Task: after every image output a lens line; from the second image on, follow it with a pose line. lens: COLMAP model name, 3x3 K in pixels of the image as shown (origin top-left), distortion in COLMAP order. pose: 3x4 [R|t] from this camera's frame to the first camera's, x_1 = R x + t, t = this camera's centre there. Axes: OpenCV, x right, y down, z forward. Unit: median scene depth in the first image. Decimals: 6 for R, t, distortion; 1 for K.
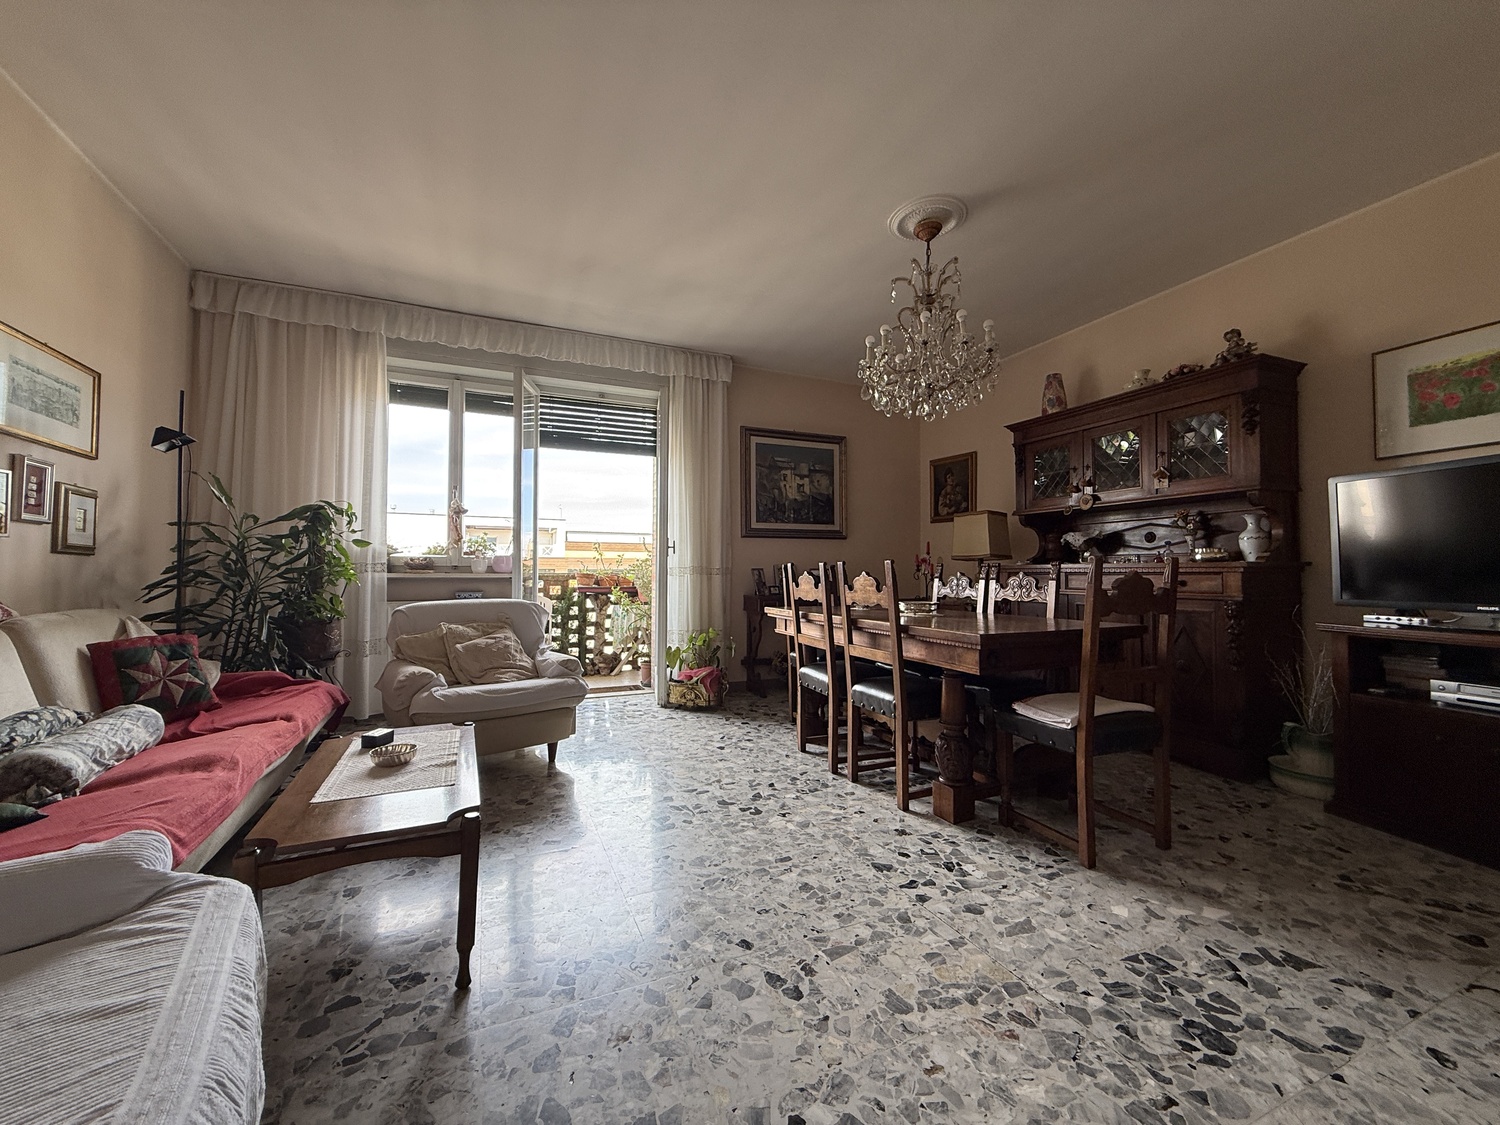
lens RADIAL K [[598.1, 0, 746.0], [0, 598.1, 564.7], [0, 0, 1]] dist [0.000084, 0.000055]
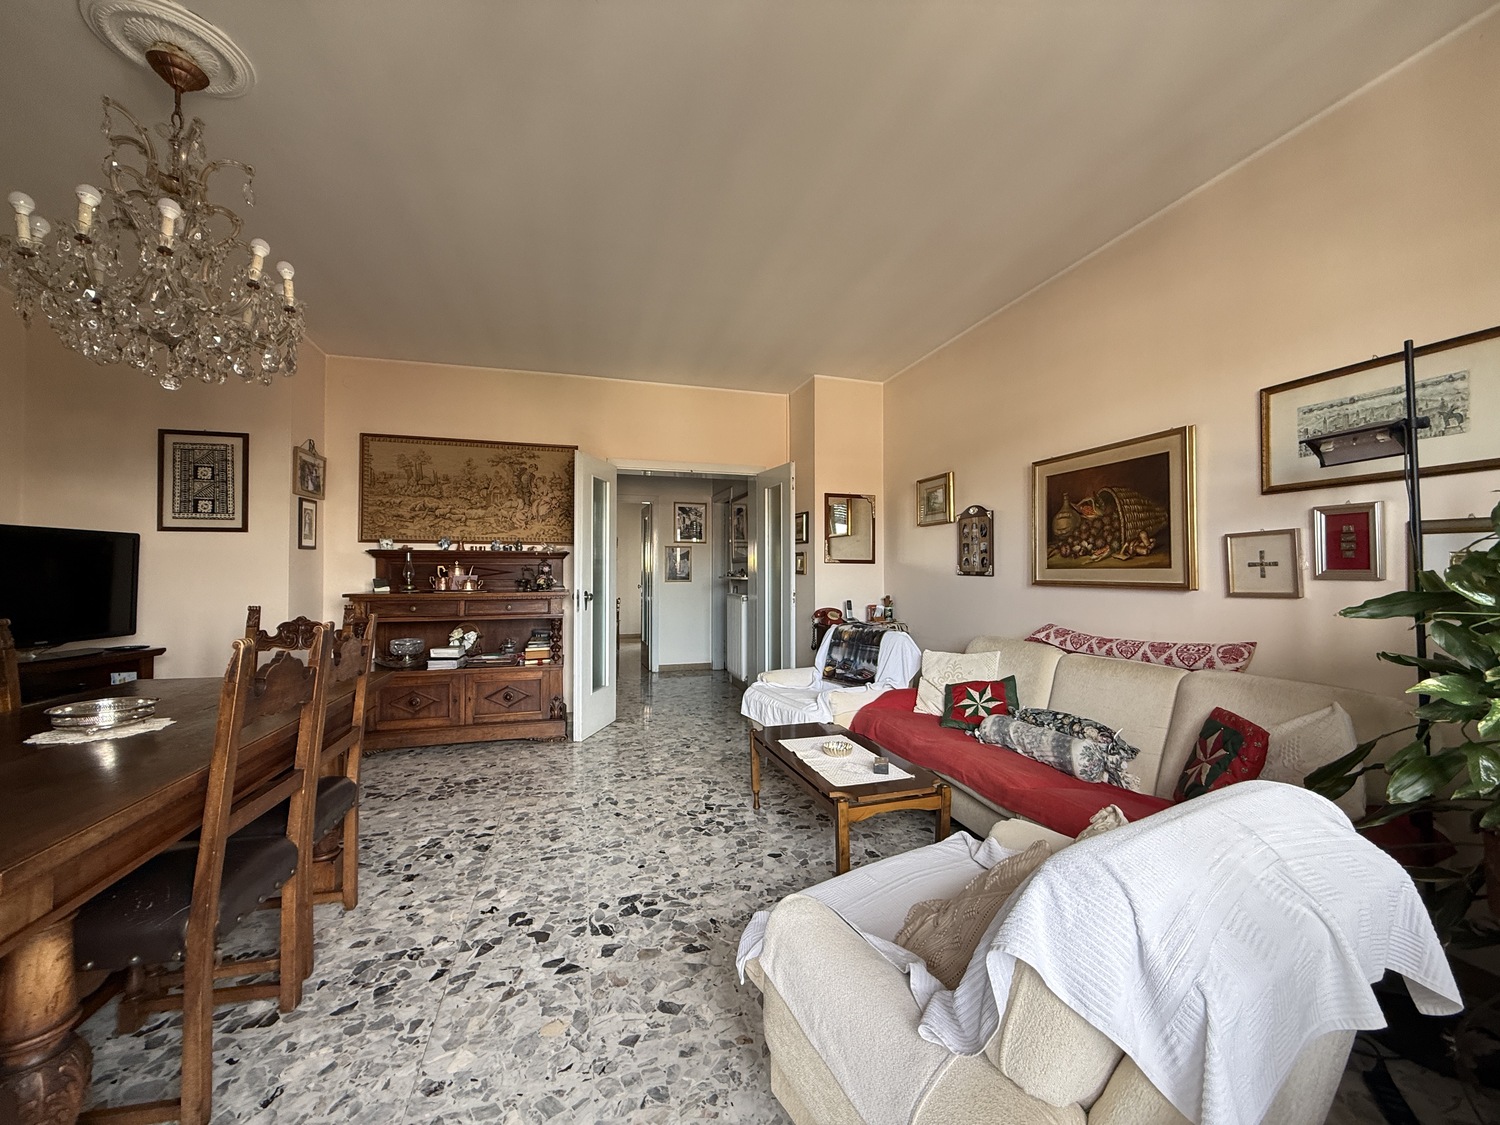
lens RADIAL K [[598.1, 0, 746.0], [0, 598.1, 564.7], [0, 0, 1]] dist [0.000084, 0.000055]
pose [[-0.990979, 0.000396, 0.134015, -0.530641], [-0.003618, 0.999552, -0.029708, -0.072846], [-0.133967, -0.029924, -0.990534, 2.311163]]
